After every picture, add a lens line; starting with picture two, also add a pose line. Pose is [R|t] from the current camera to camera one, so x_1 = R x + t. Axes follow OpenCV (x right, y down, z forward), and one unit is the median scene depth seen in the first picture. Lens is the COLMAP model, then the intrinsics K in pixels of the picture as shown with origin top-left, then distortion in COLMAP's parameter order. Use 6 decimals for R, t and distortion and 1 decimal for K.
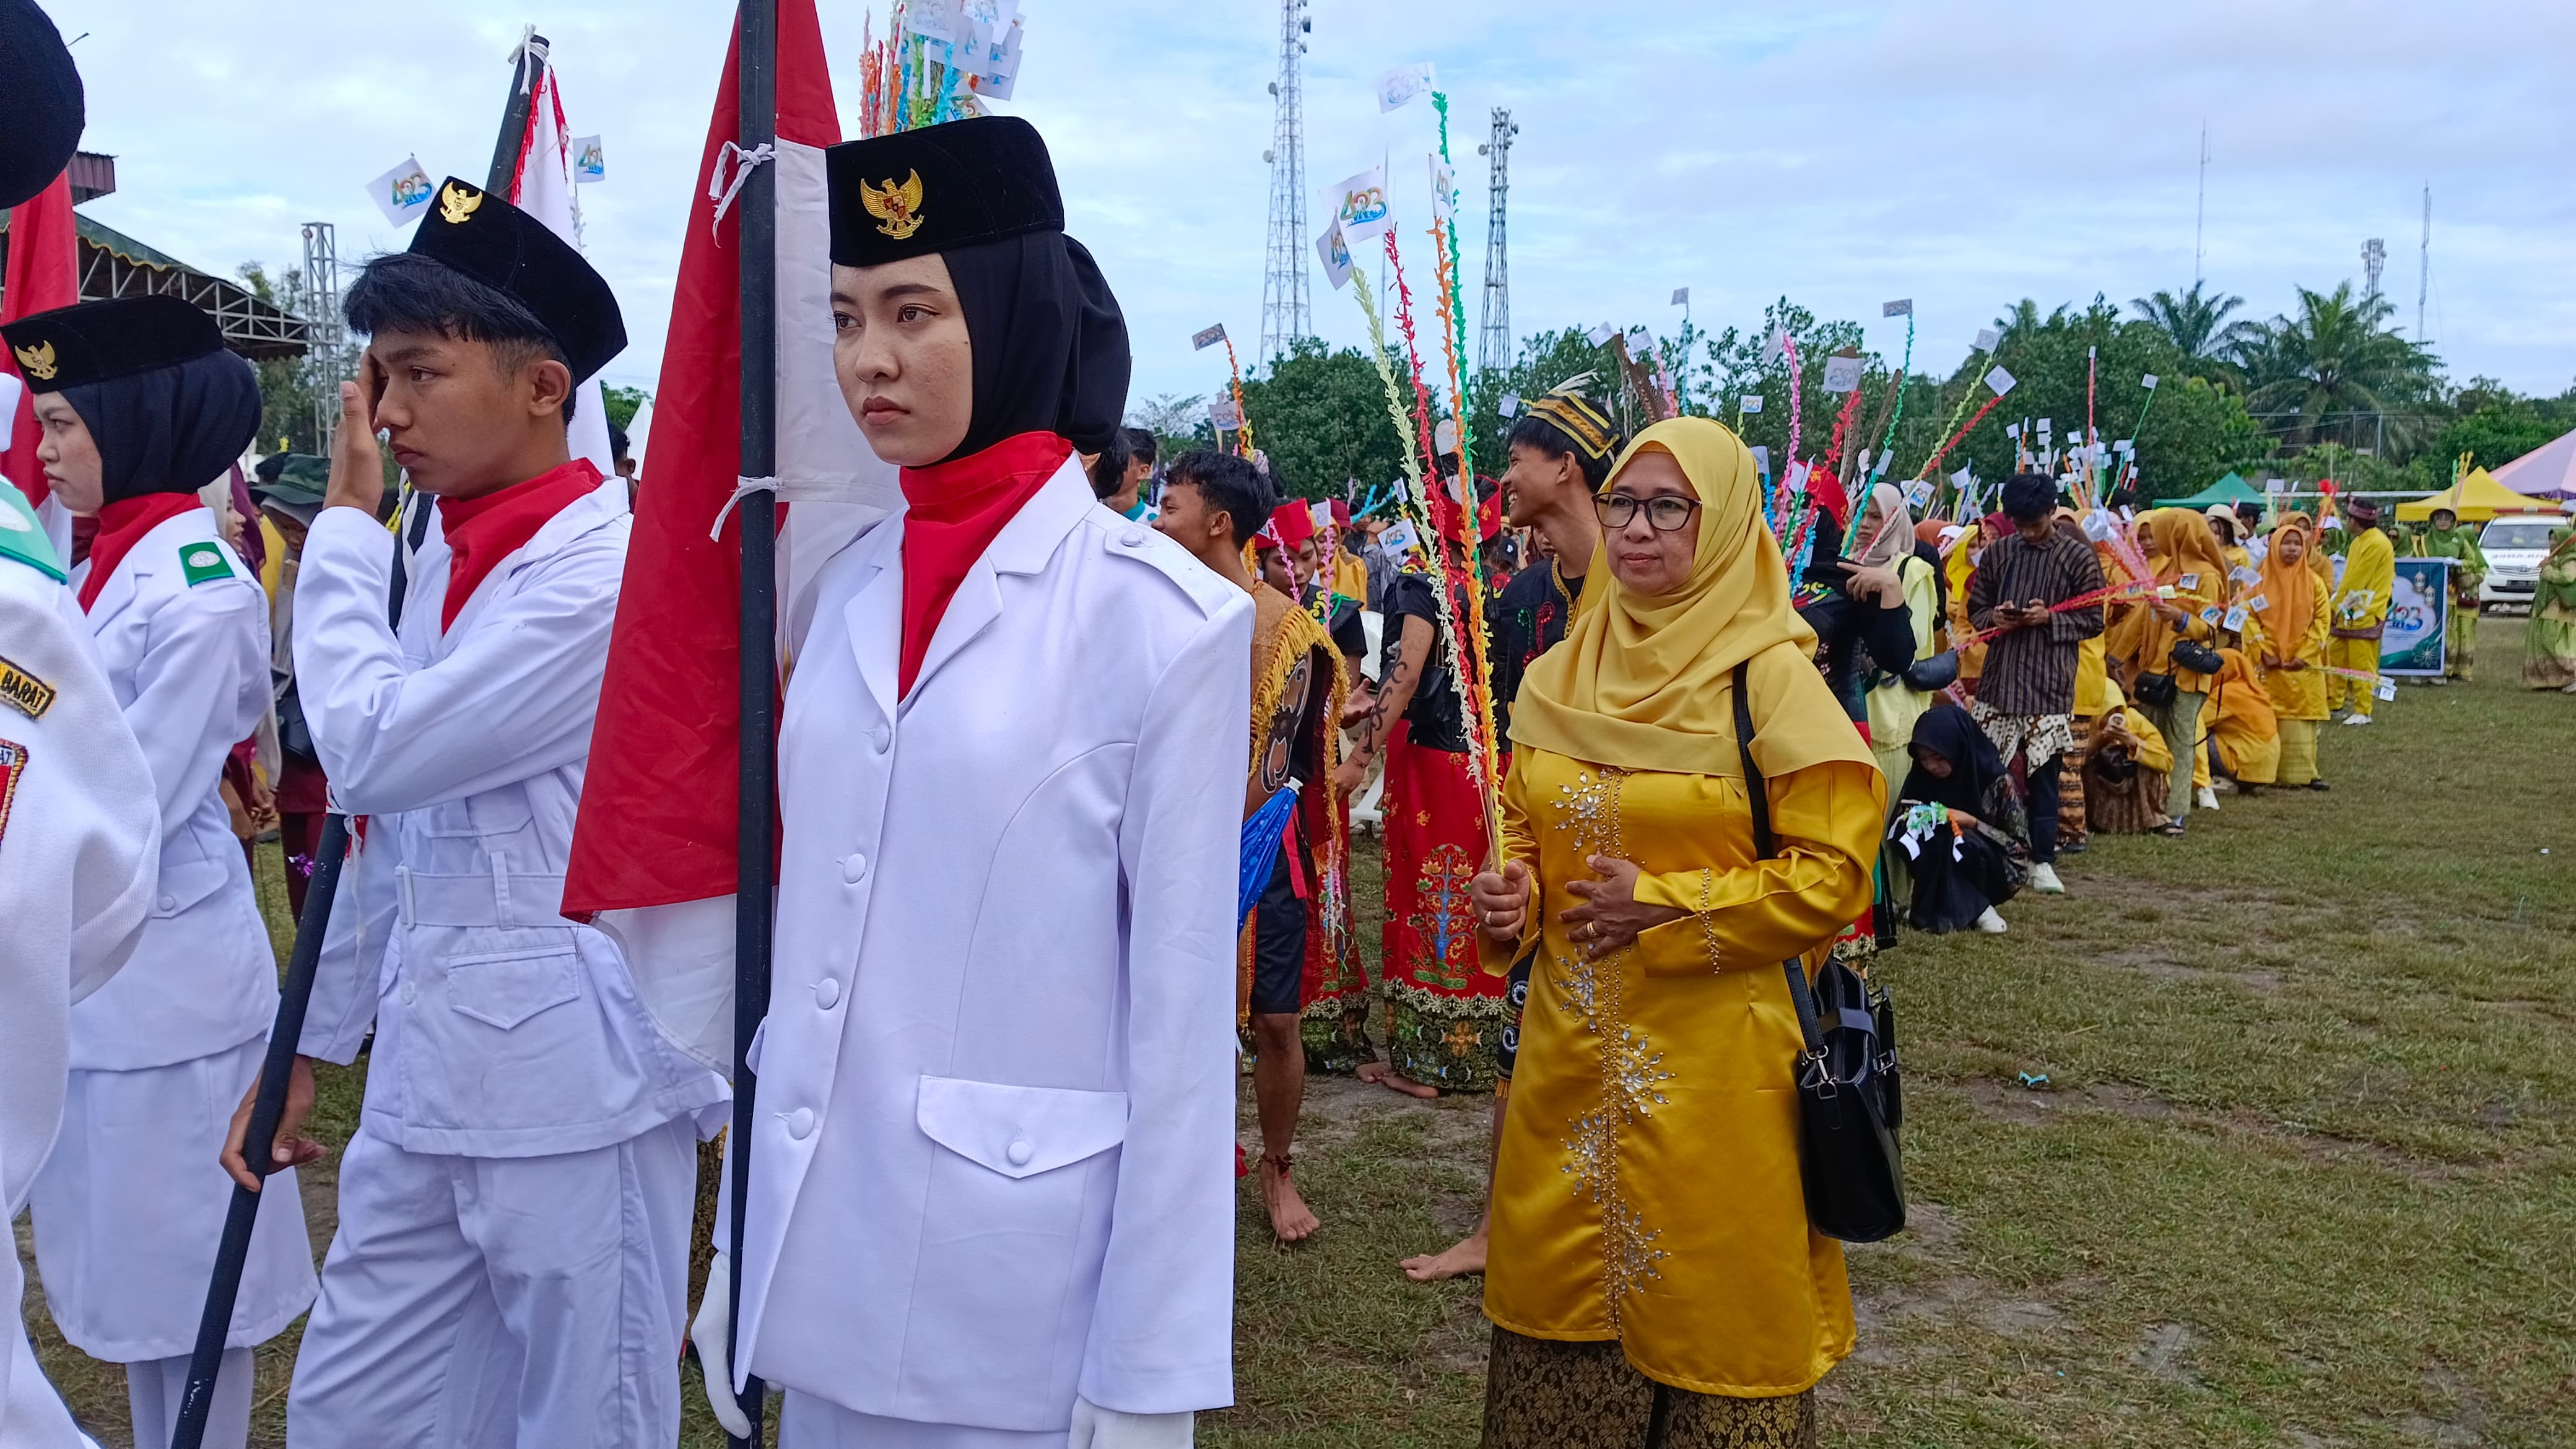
lens RADIAL K [[1998.3, 0, 1245.9], [0, 1998.3, 747.9], [0, 0, 1]] dist [0.066197, -0.125382]
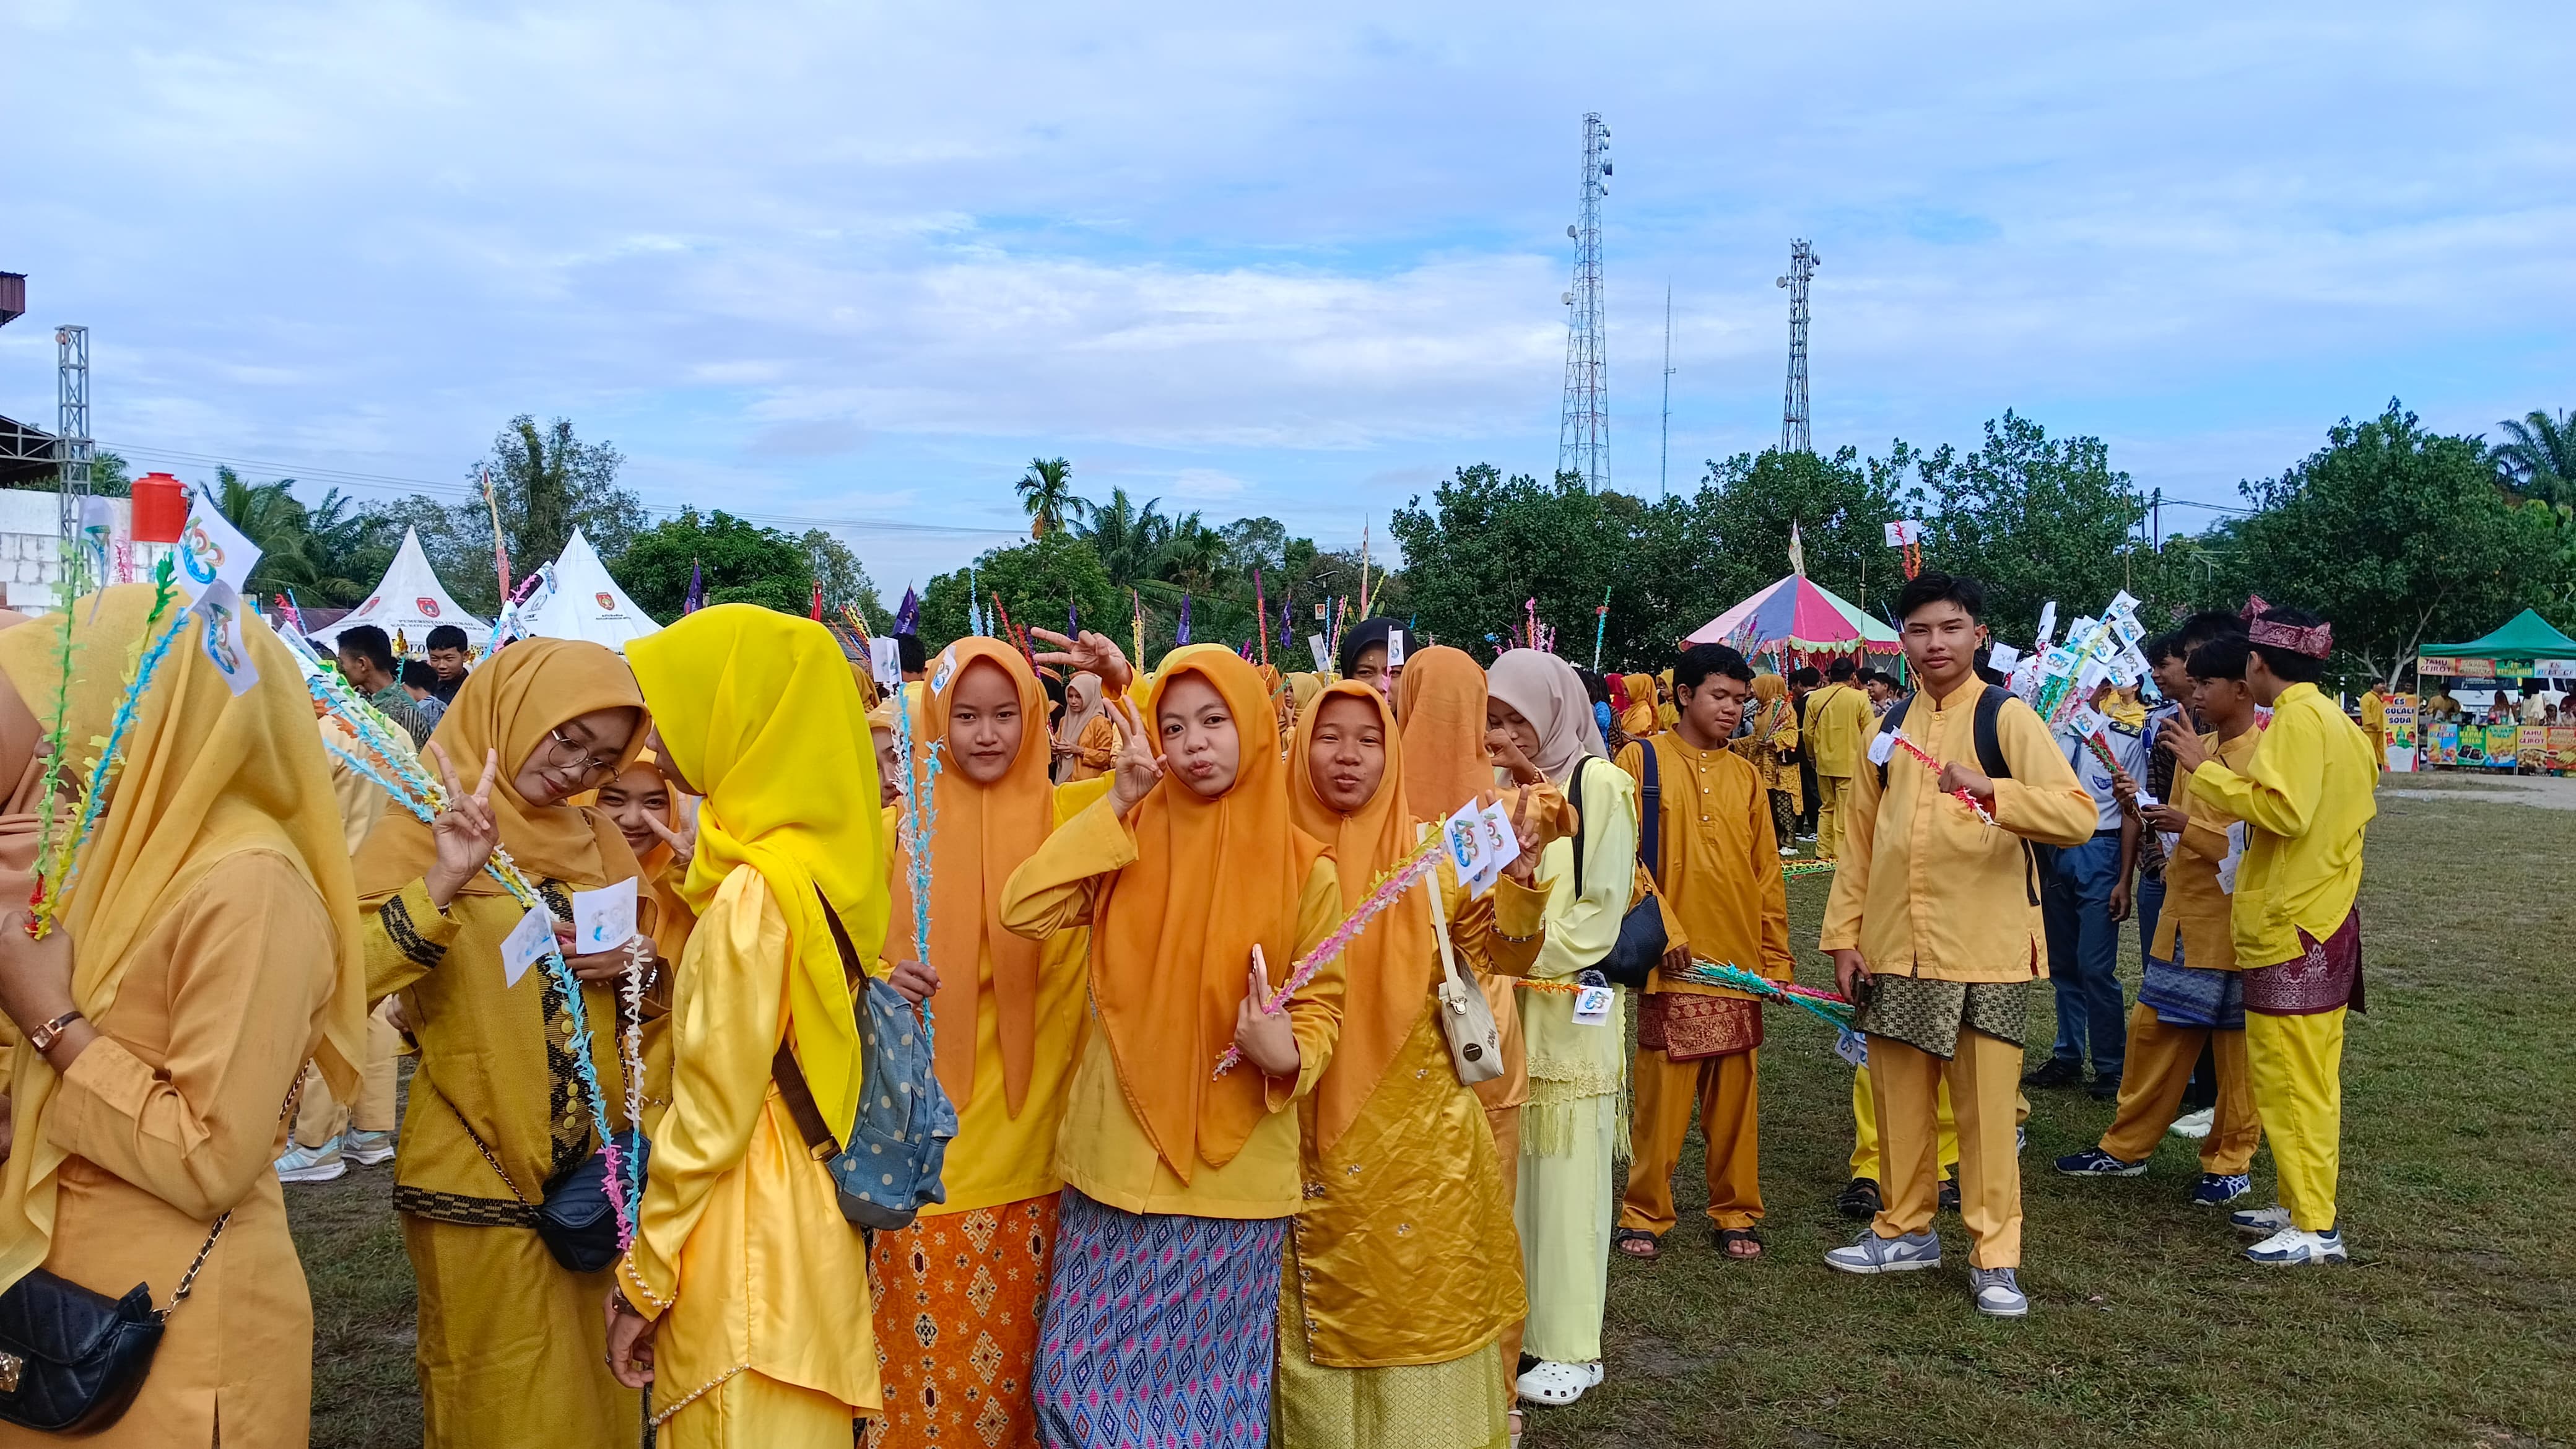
lens RADIAL K [[1998.3, 0, 1228.7], [0, 1998.3, 720.9], [0, 0, 1]] dist [0.066197, -0.125382]
pose [[0.985190, 0.008593, -0.171249, 0.076363], [-0.023058, 0.996311, -0.082661, -0.011233], [0.169907, 0.085385, 0.981754, 0.095689]]
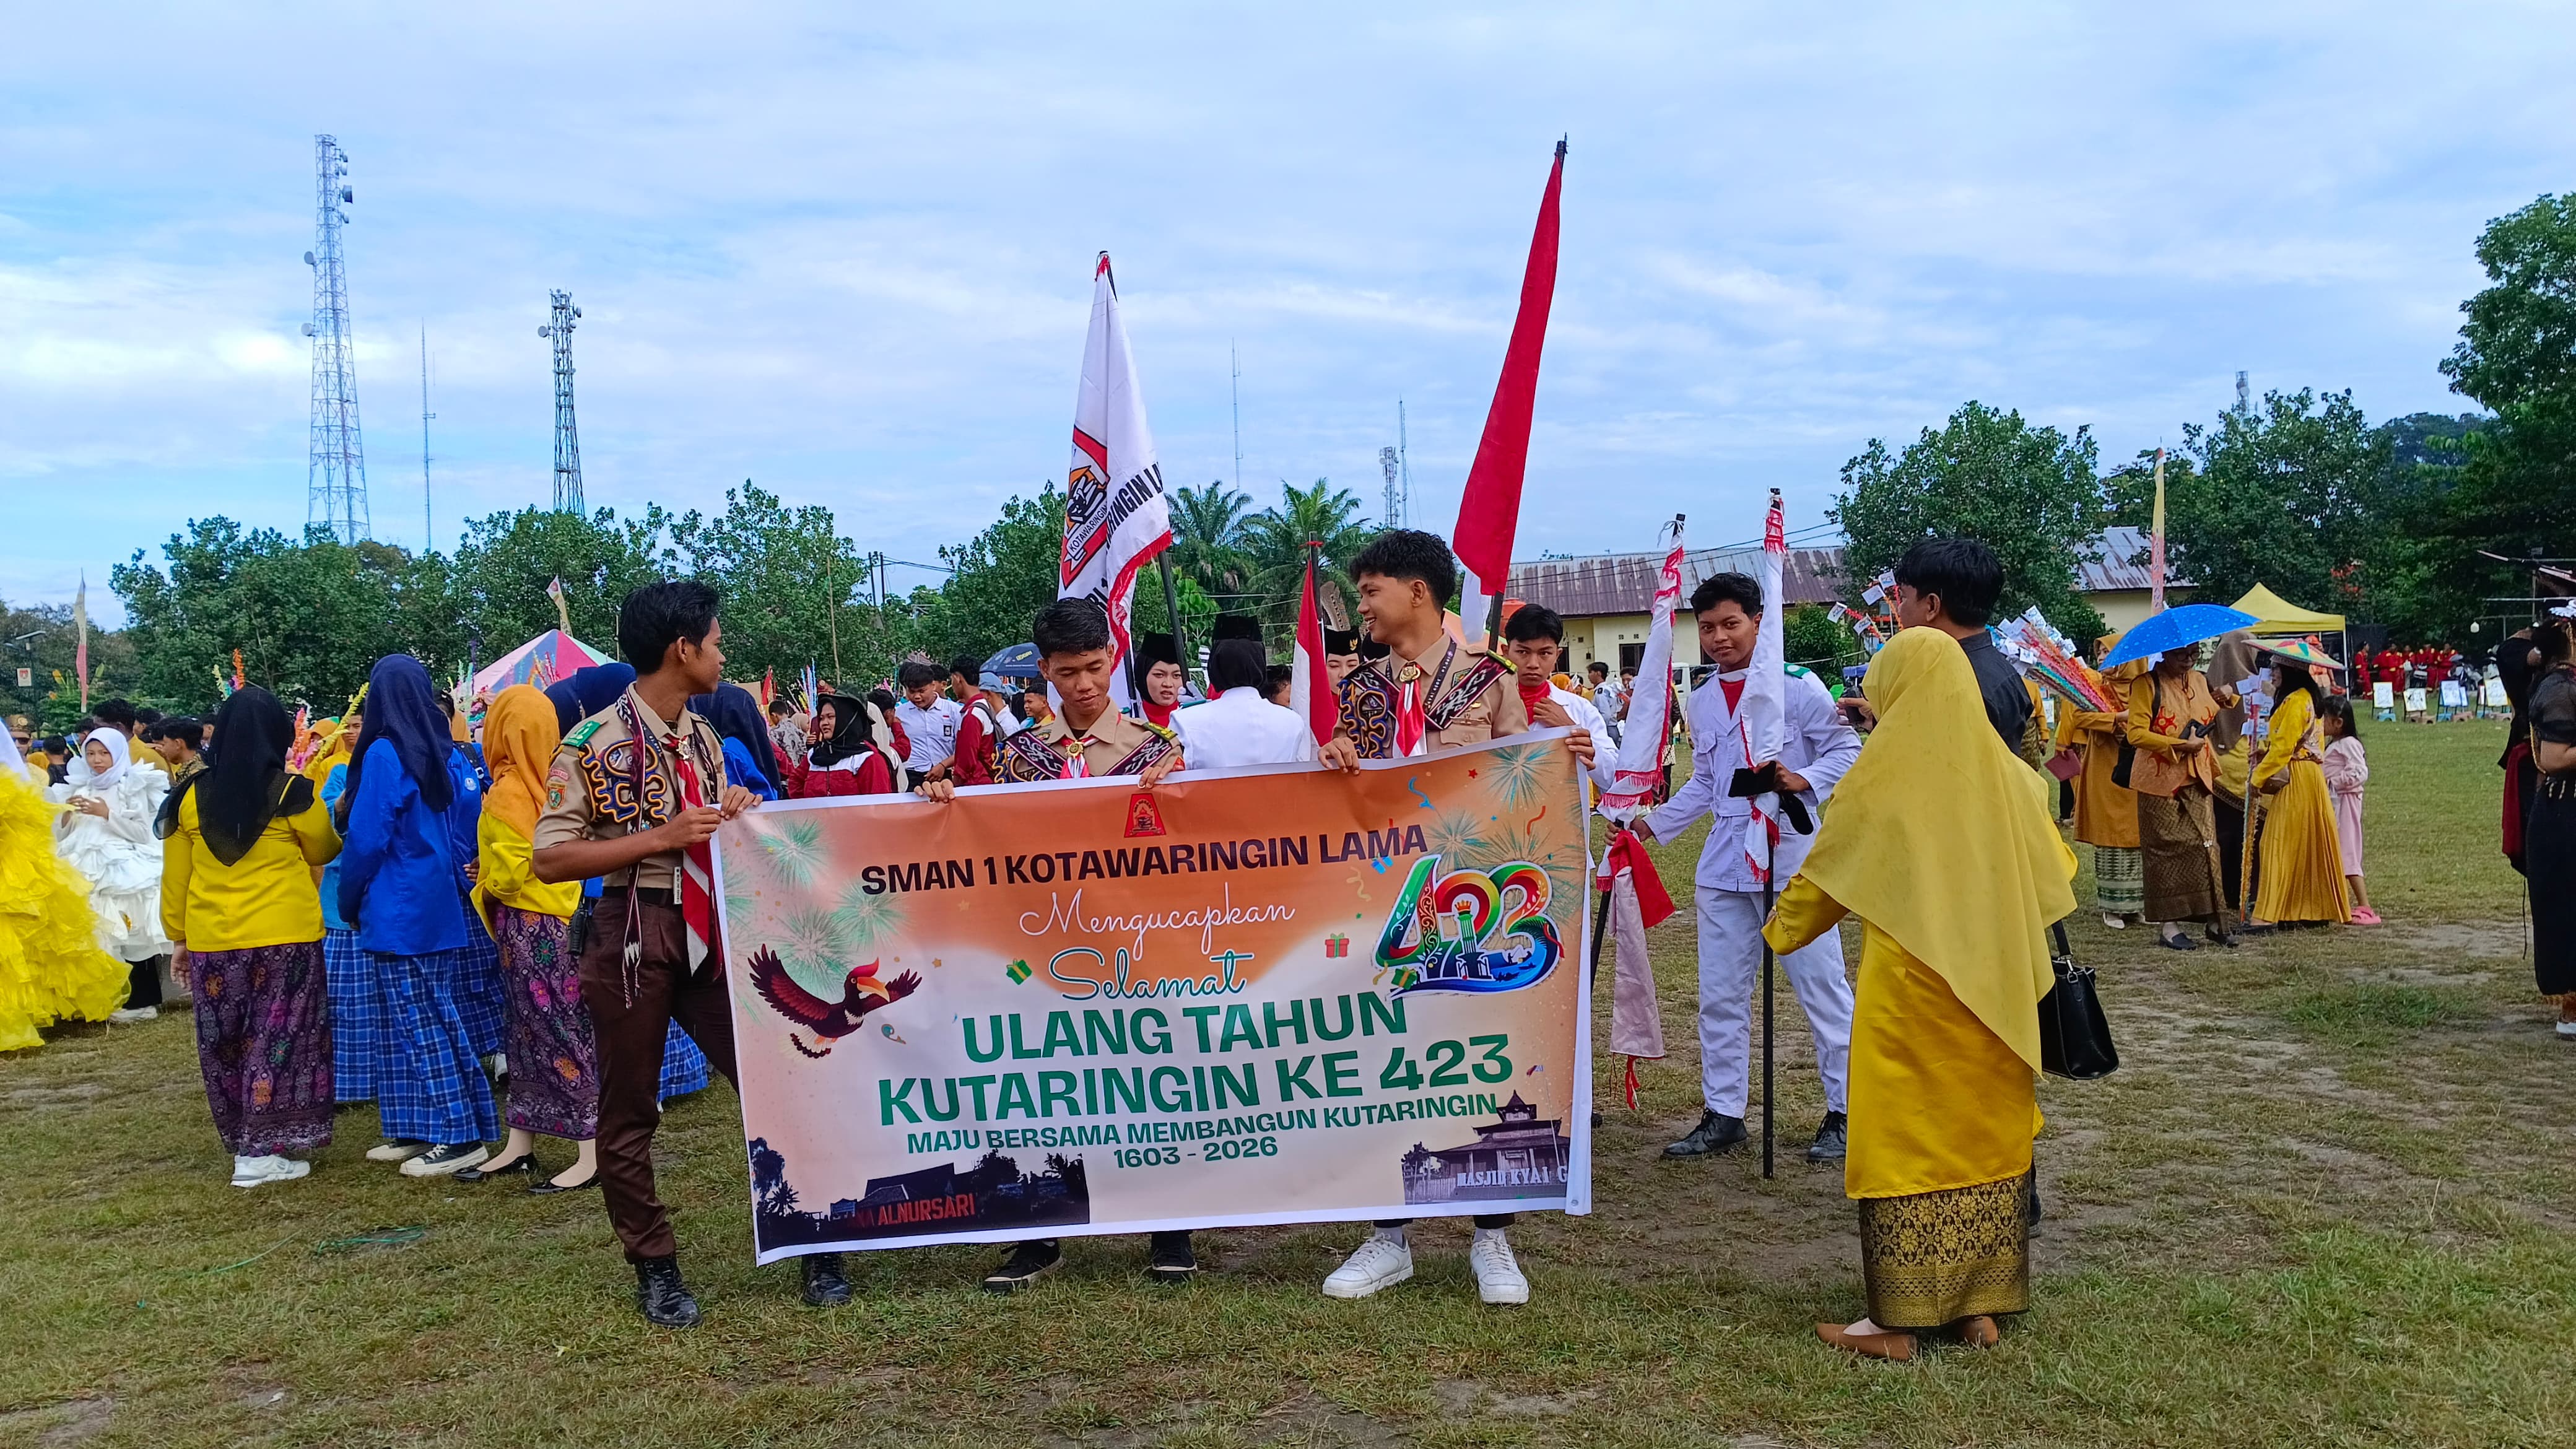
lens RADIAL K [[1998.3, 0, 1286.5], [0, 1998.3, 736.2], [0, 0, 1]] dist [0.066197, -0.125382]
pose [[0.905097, -0.040794, 0.423244, 0.078231], [0.082399, 0.993346, -0.080468, -0.003702], [-0.417144, 0.107706, 0.902436, 0.034894]]
